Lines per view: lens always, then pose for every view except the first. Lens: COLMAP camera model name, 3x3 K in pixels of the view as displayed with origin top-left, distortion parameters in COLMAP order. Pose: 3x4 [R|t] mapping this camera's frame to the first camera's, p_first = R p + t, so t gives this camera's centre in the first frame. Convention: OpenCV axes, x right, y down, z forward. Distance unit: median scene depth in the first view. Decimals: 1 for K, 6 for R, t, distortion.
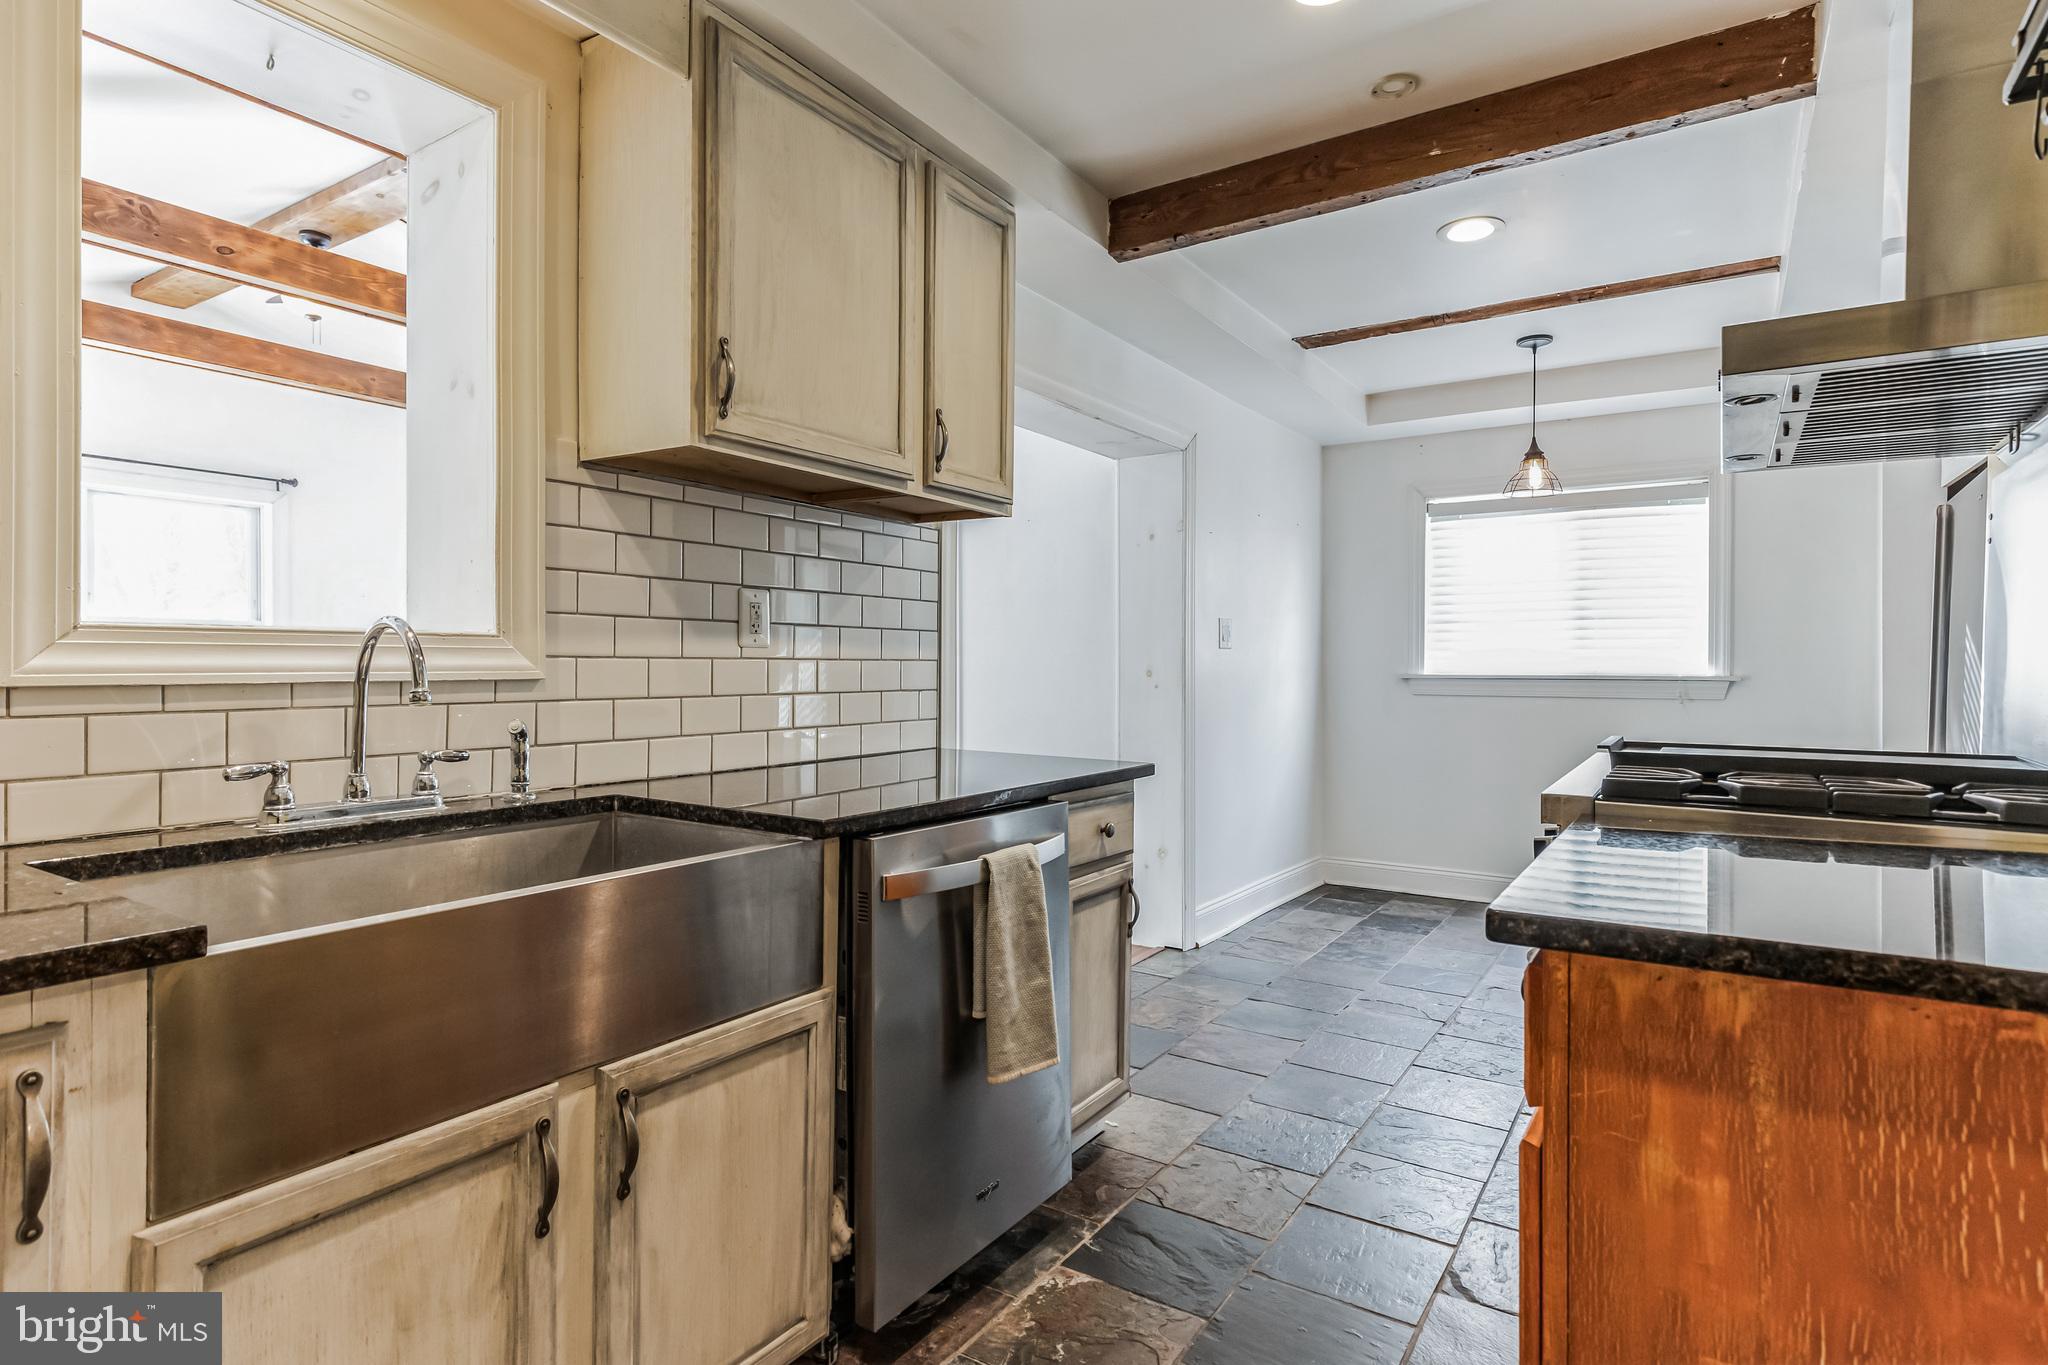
lens RADIAL K [[1069.3, 0, 1027.7], [0, 1069.3, 672.0], [0, 0, 1]] dist [0.006874, -0.001644]
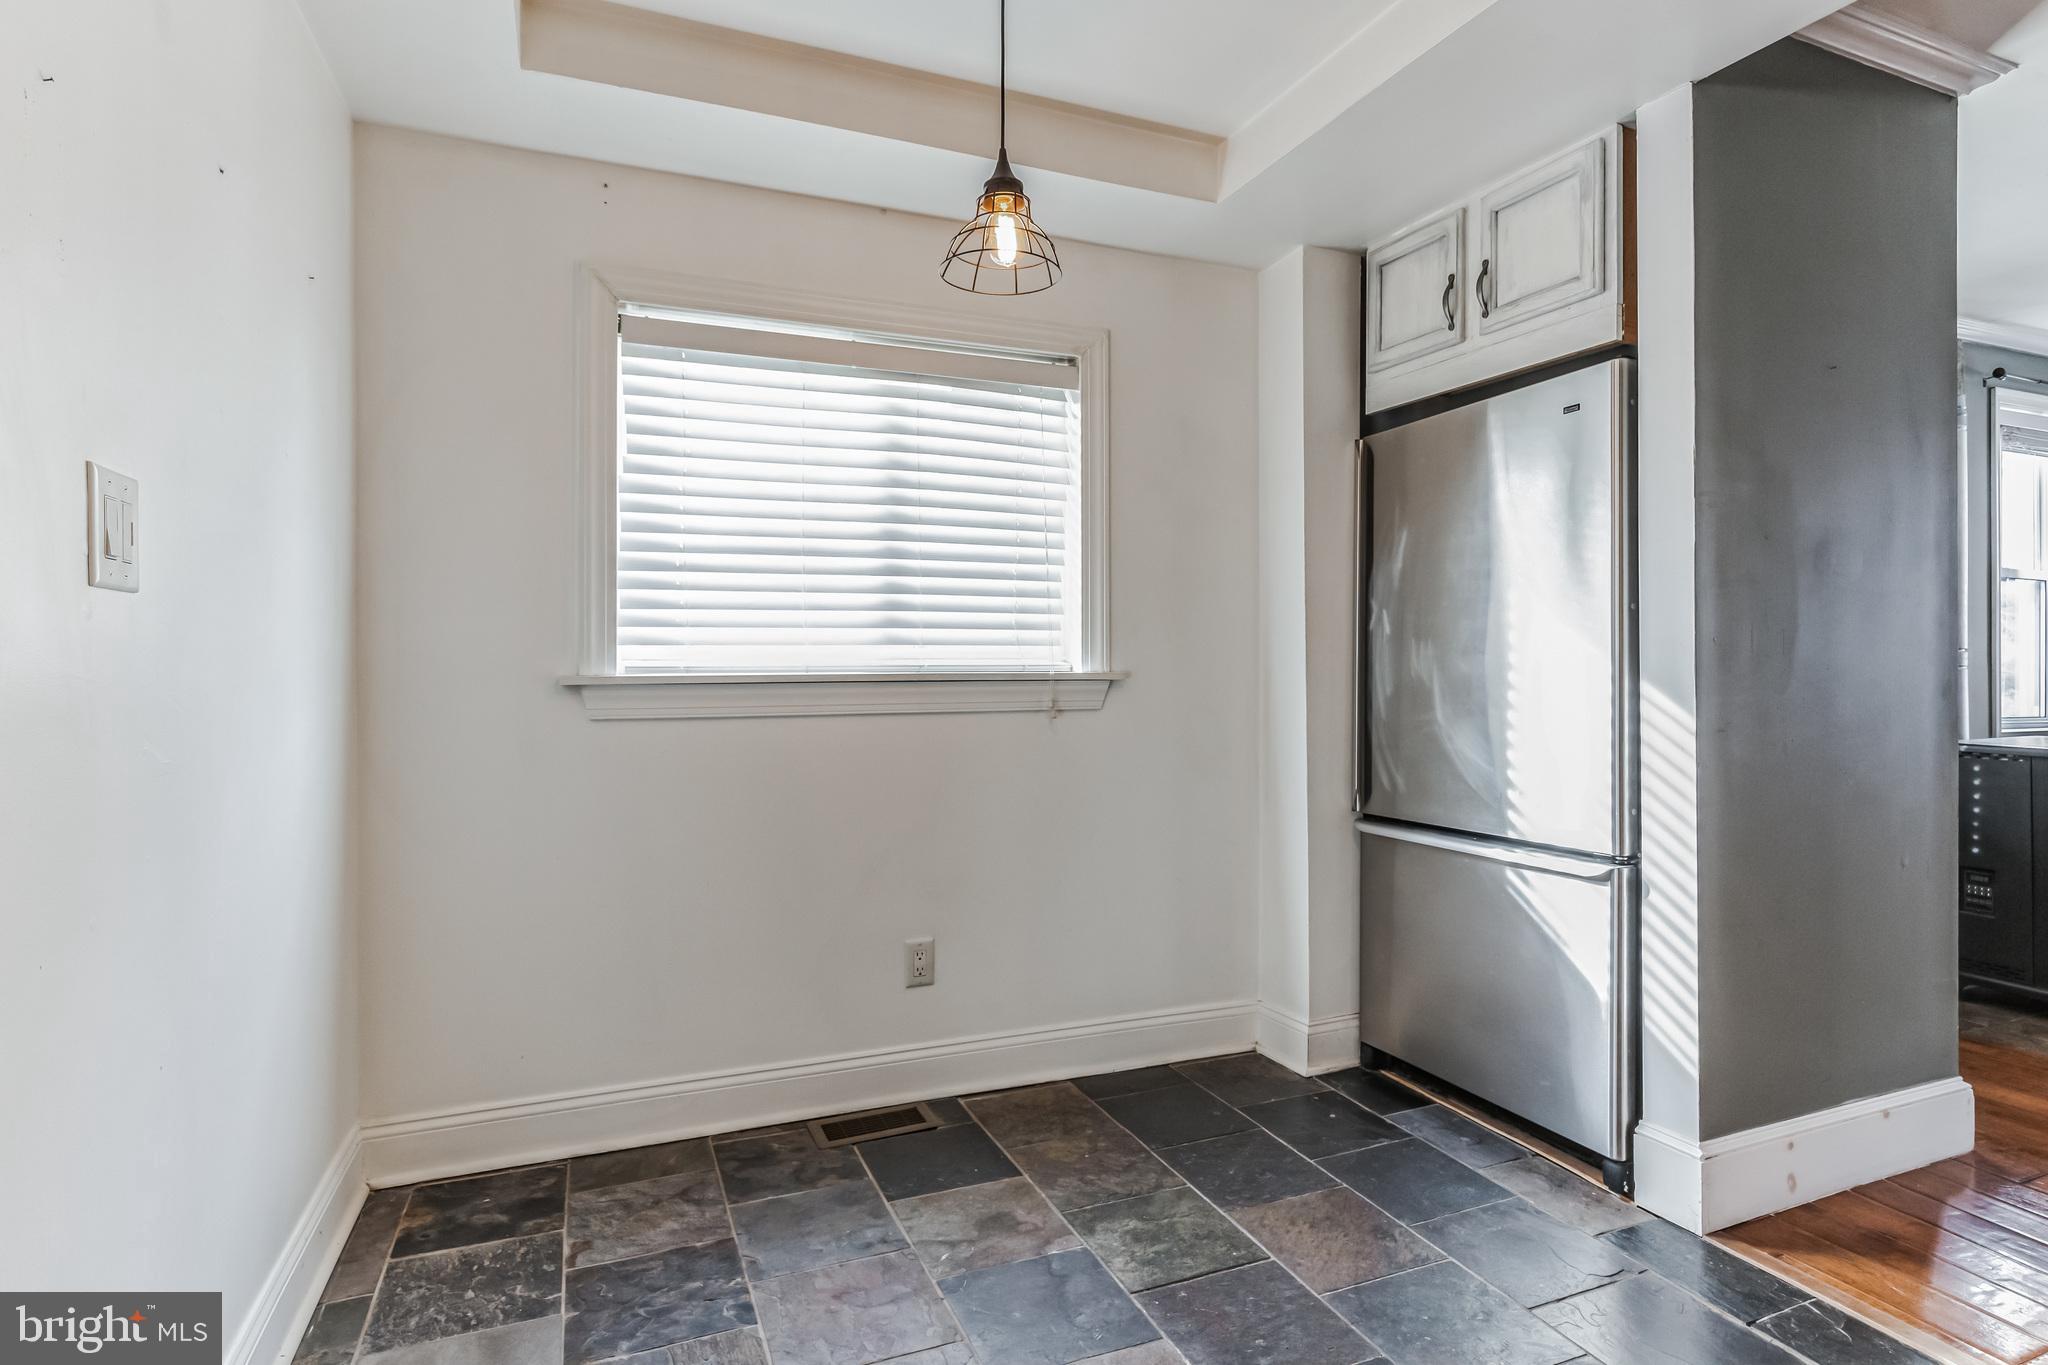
lens RADIAL K [[1069.3, 0, 1037.1], [0, 1069.3, 679.0], [0, 0, 1]] dist [0.006874, -0.001644]
pose [[0.549742, -0.013012, 0.835233, 0.088068], [0.012987, 0.999891, 0.007029, 0.002818], [-0.835233, 0.006983, 0.549851, 0.665440]]
